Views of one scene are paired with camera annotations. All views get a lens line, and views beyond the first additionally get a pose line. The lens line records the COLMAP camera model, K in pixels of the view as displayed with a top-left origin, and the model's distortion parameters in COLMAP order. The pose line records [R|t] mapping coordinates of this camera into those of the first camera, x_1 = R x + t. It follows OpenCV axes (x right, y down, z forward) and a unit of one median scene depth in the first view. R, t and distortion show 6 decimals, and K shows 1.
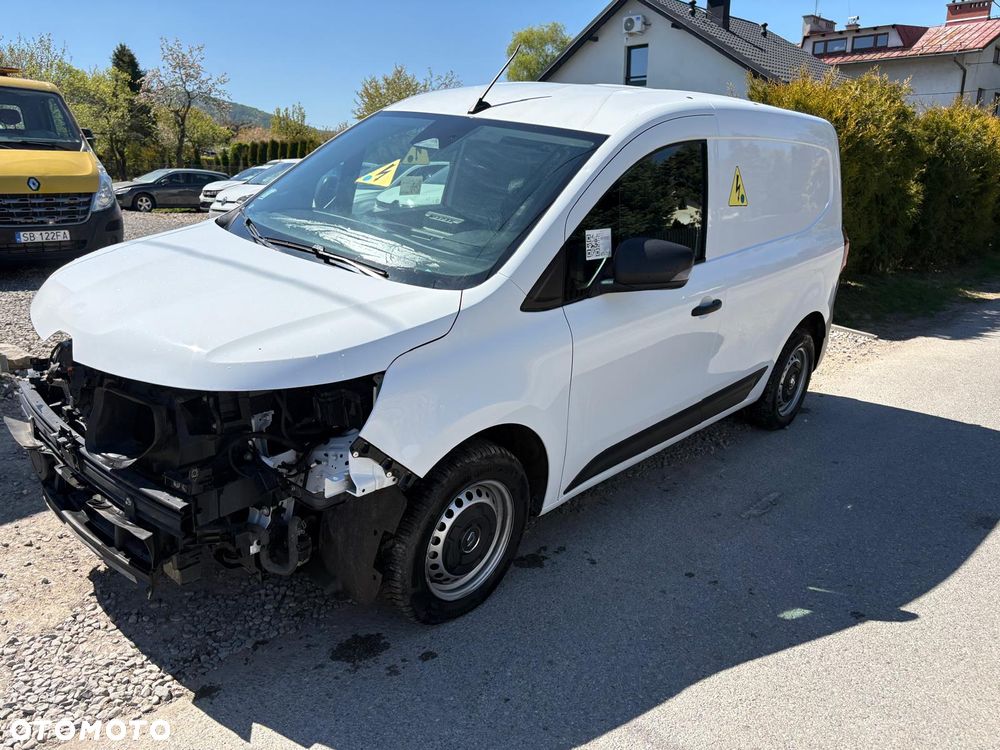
lens RADIAL K [[753.5, 0, 500.1], [0, 753.5, 380.3], [0, 0, 1]] dist [0.066475, -0.077789]
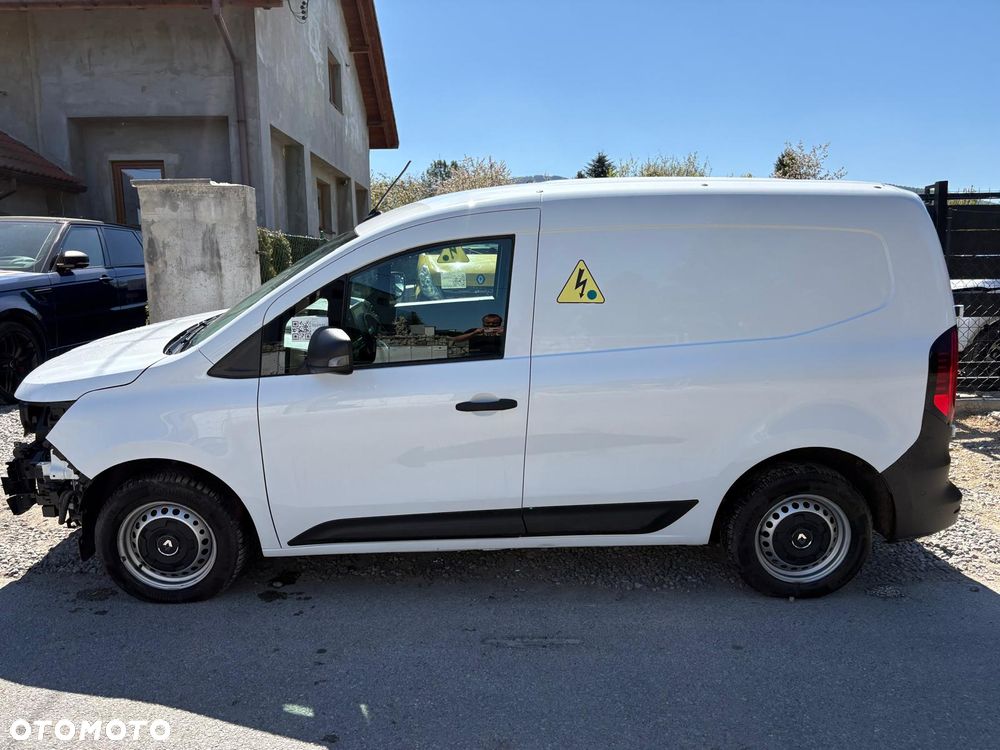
lens RADIAL K [[753.5, 0, 496.8], [0, 753.5, 380.3], [0, 0, 1]] dist [0.066475, -0.077789]
pose [[0.675802, 0.096563, -0.730731, 1.069335], [-0.180410, 0.982897, -0.036963, -0.103402], [0.714664, 0.156811, 0.681664, 0.389844]]
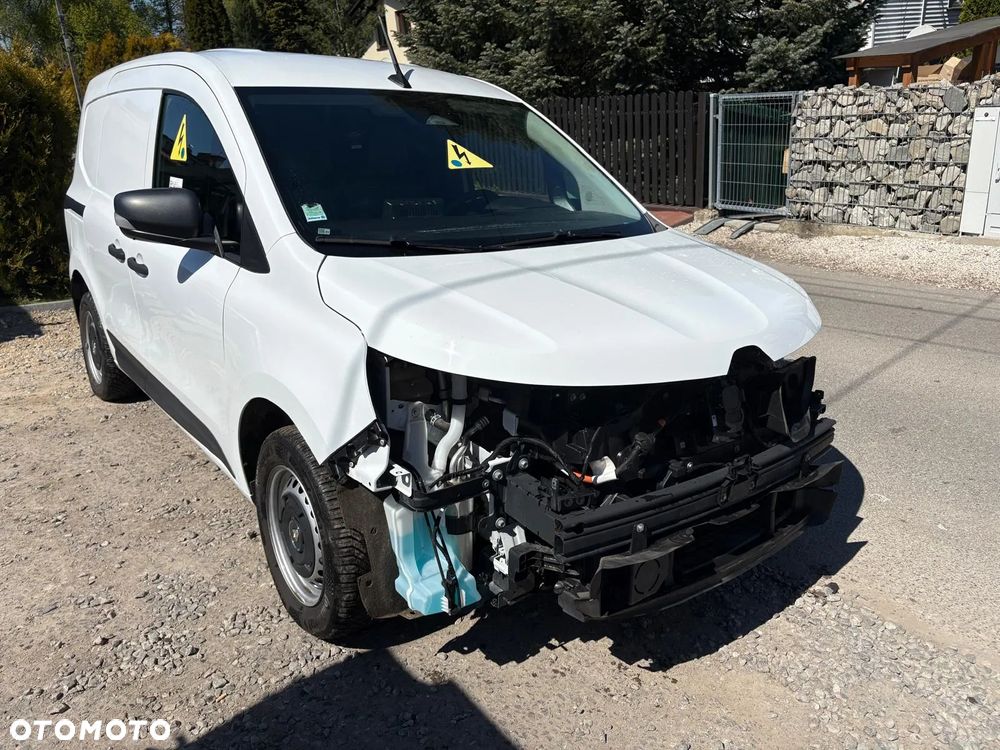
lens RADIAL K [[753.5, 0, 502.1], [0, 753.5, 369.5], [0, 0, 1]] dist [0.066475, -0.077789]
pose [[0.179373, -0.360577, 0.915319, -1.065366], [0.333194, 0.897688, 0.288336, -0.286952], [-0.925639, 0.253260, 0.281163, 0.757708]]
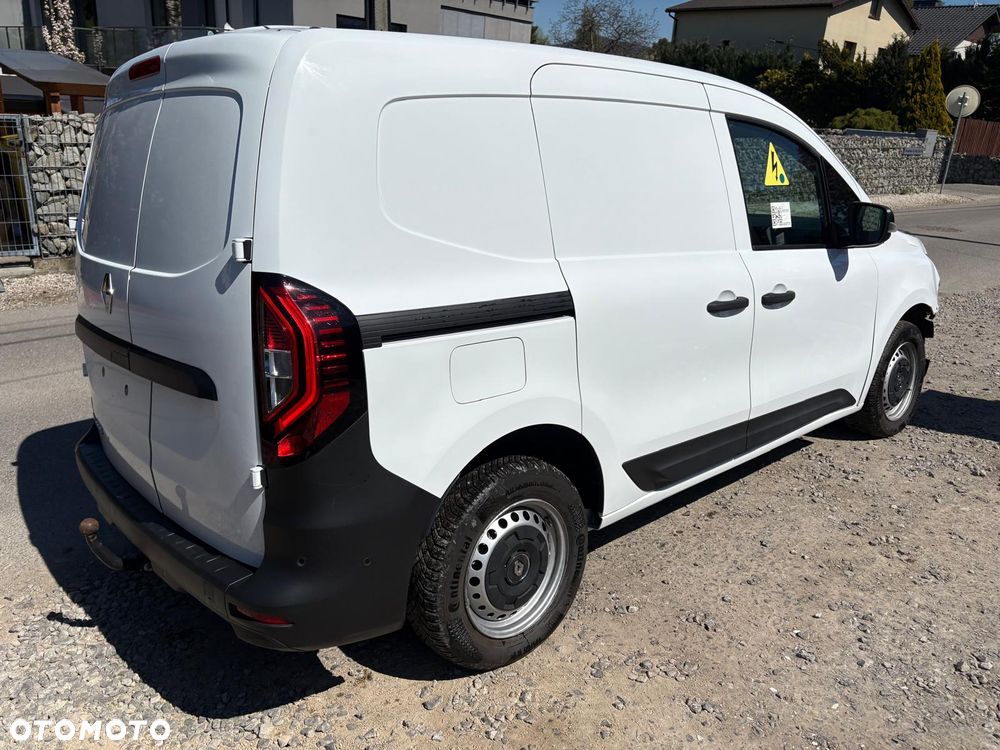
lens RADIAL K [[753.5, 0, 505.2], [0, 753.5, 375.1], [0, 0, 1]] dist [0.066475, -0.077789]
pose [[-0.991384, -0.098724, 0.086091, 0.099989], [-0.031750, 0.818750, 0.573272, -0.751269], [-0.127083, 0.565599, -0.814830, 2.375368]]
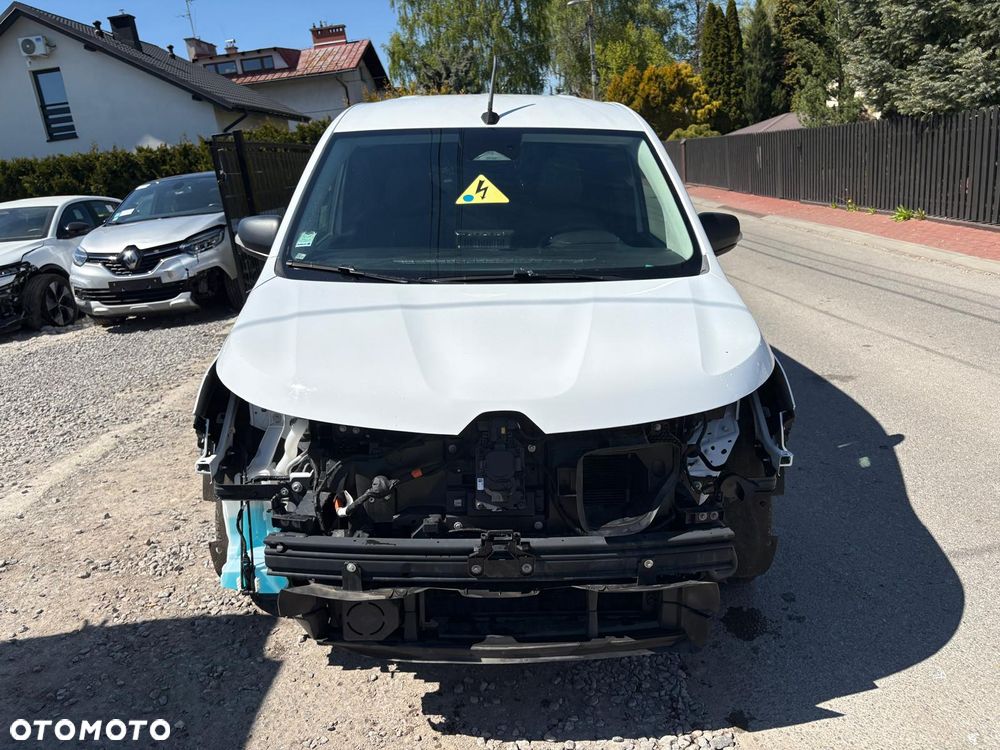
lens RADIAL K [[753.5, 0, 501.3], [0, 753.5, 381.9], [0, 0, 1]] dist [0.066475, -0.077789]
pose [[0.727501, -0.277454, 0.627504, -0.786070], [0.292618, 0.952707, 0.081996, -0.115984], [-0.620578, 0.123967, 0.774284, 0.284435]]
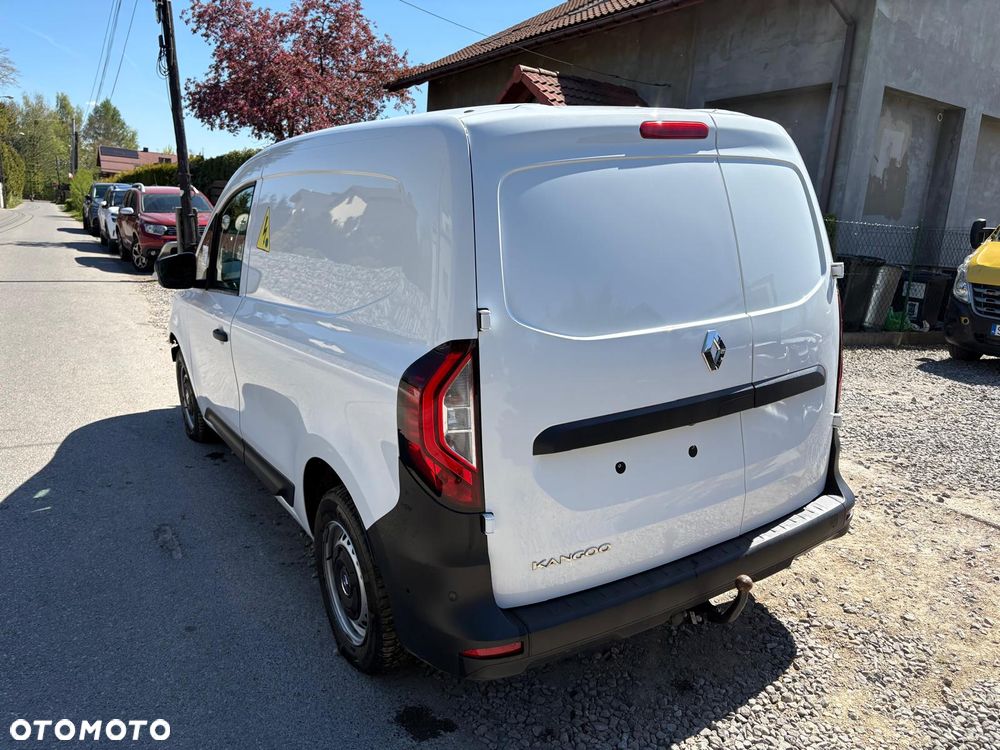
lens RADIAL K [[753.5, 0, 506.2], [0, 753.5, 383.4], [0, 0, 1]] dist [0.066475, -0.077789]
pose [[-0.275283, 0.170667, -0.946093, 1.300578], [-0.317752, 0.912654, 0.257091, -0.478323], [0.907333, 0.371396, -0.197008, 1.755679]]
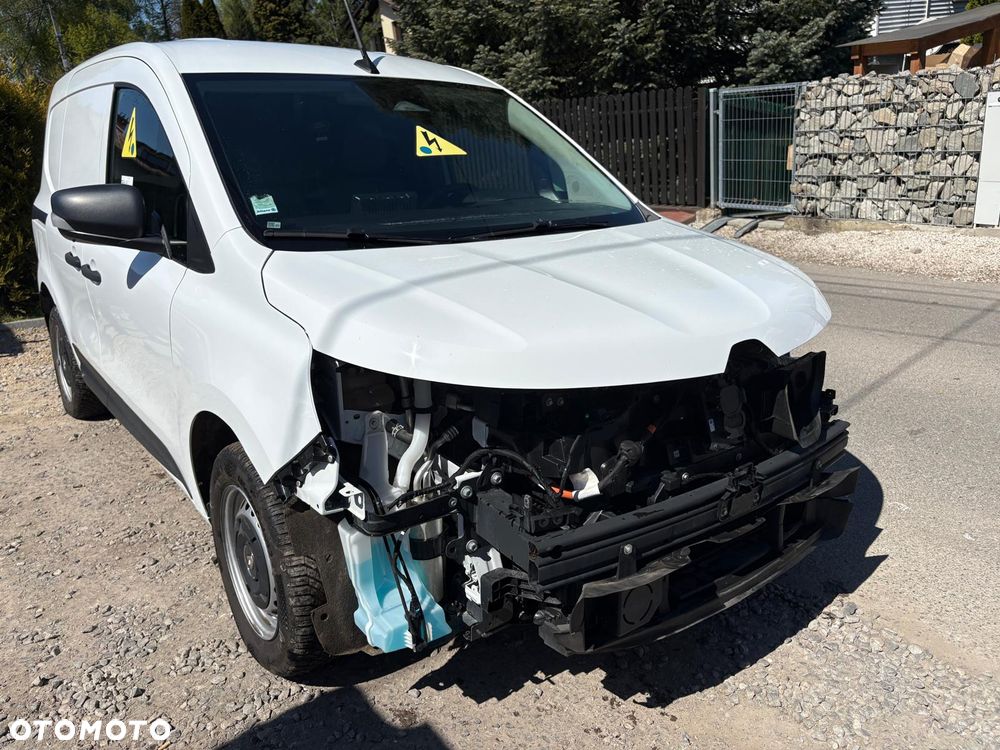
lens RADIAL K [[753.5, 0, 497.7], [0, 753.5, 383.3], [0, 0, 1]] dist [0.066475, -0.077789]
pose [[0.185557, -0.368159, 0.911059, -0.992591], [0.357471, 0.888924, 0.286407, -0.248799], [-0.915305, 0.272533, 0.296552, 0.752468]]
